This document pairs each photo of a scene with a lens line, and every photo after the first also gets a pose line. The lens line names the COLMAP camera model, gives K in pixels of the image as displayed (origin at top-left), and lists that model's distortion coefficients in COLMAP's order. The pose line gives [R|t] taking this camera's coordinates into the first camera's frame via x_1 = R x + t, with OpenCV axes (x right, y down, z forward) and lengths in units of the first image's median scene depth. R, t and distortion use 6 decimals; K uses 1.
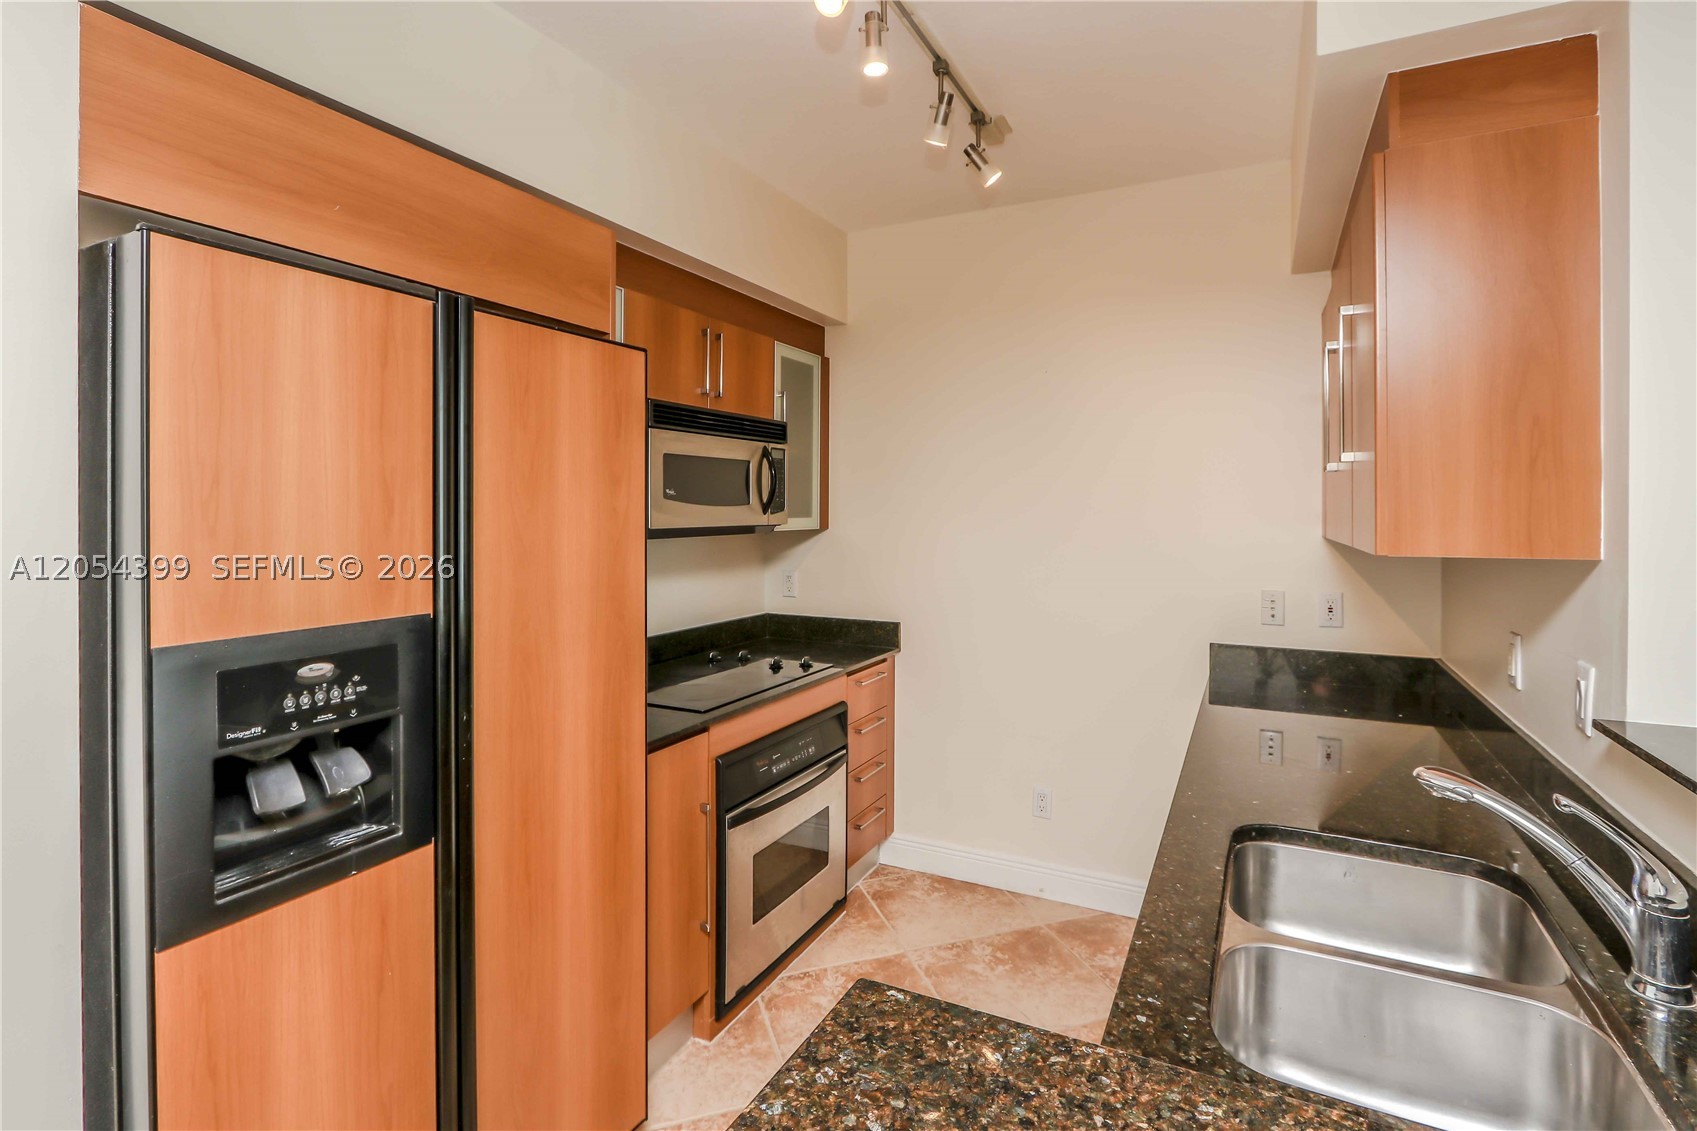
lens RADIAL K [[833.1, 0, 855.6], [0, 833.1, 505.3], [0, 0, 1]] dist [-0.005222, -0.000302]
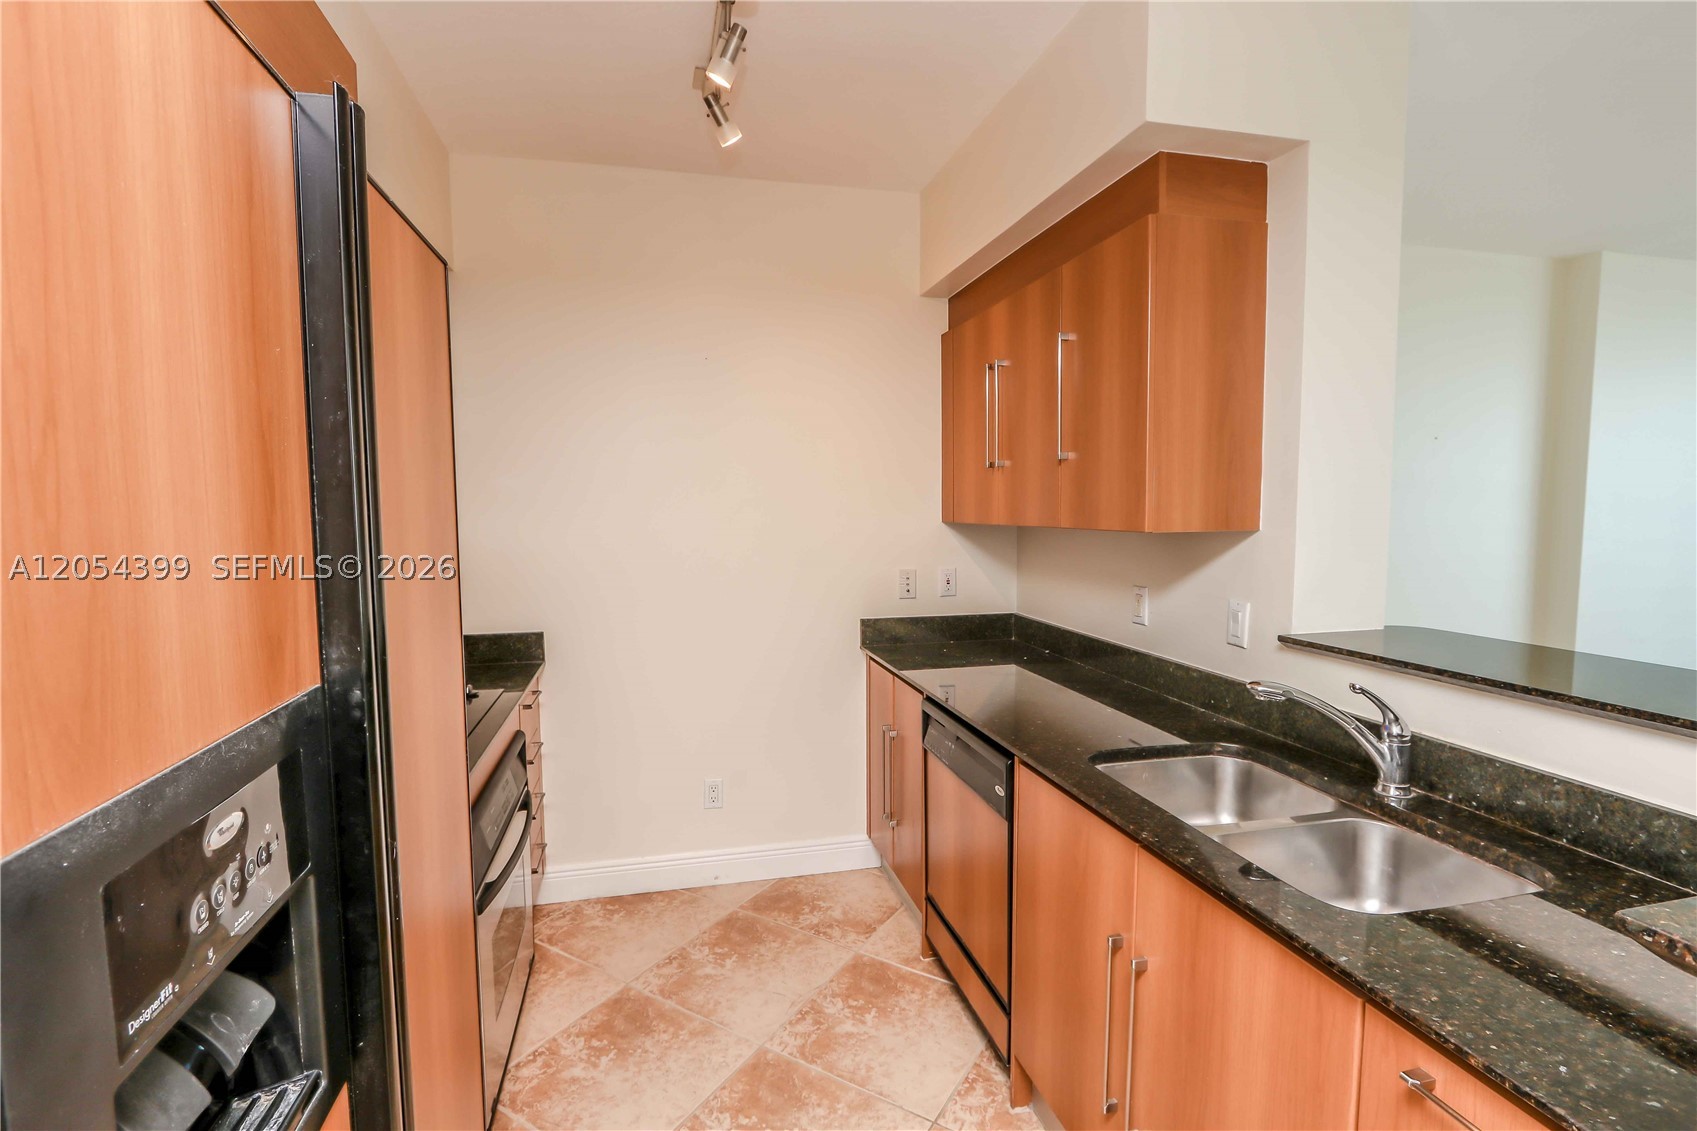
lens RADIAL K [[804.0, 0, 848.5], [0, 804.0, 565.5], [0, 0, 1]] dist [0.000319, -0.010018]
pose [[0.758225, -0.055327, 0.649642, -0.315719], [0.004145, 0.996782, 0.080054, 0.005154], [-0.651980, -0.058006, 0.756014, 0.202786]]
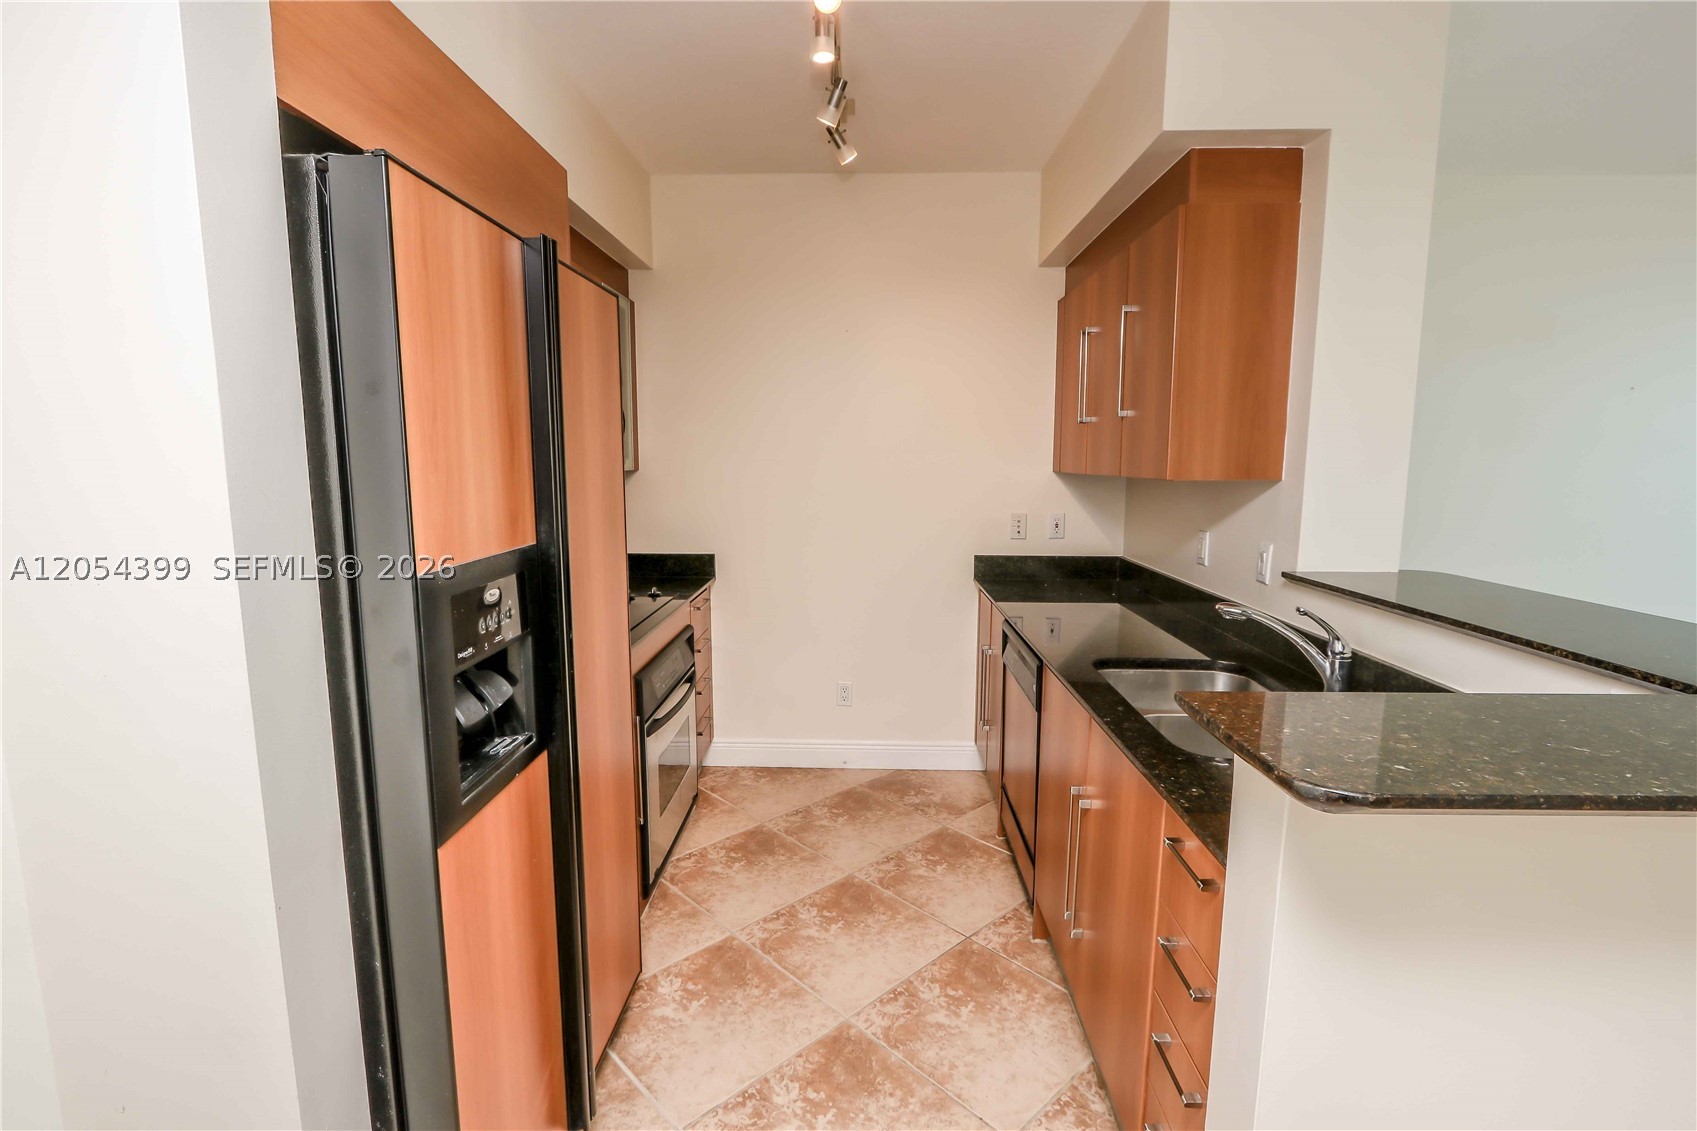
lens RADIAL K [[824.3, 0, 848.5], [0, 824.3, 565.5], [0, 0, 1]] dist [-0.001725, 0.000384]
pose [[0.902606, -0.056348, 0.426763, -0.324656], [-0.002746, 0.990622, 0.136605, 0.005448], [-0.430458, -0.124473, 0.893987, -0.072780]]
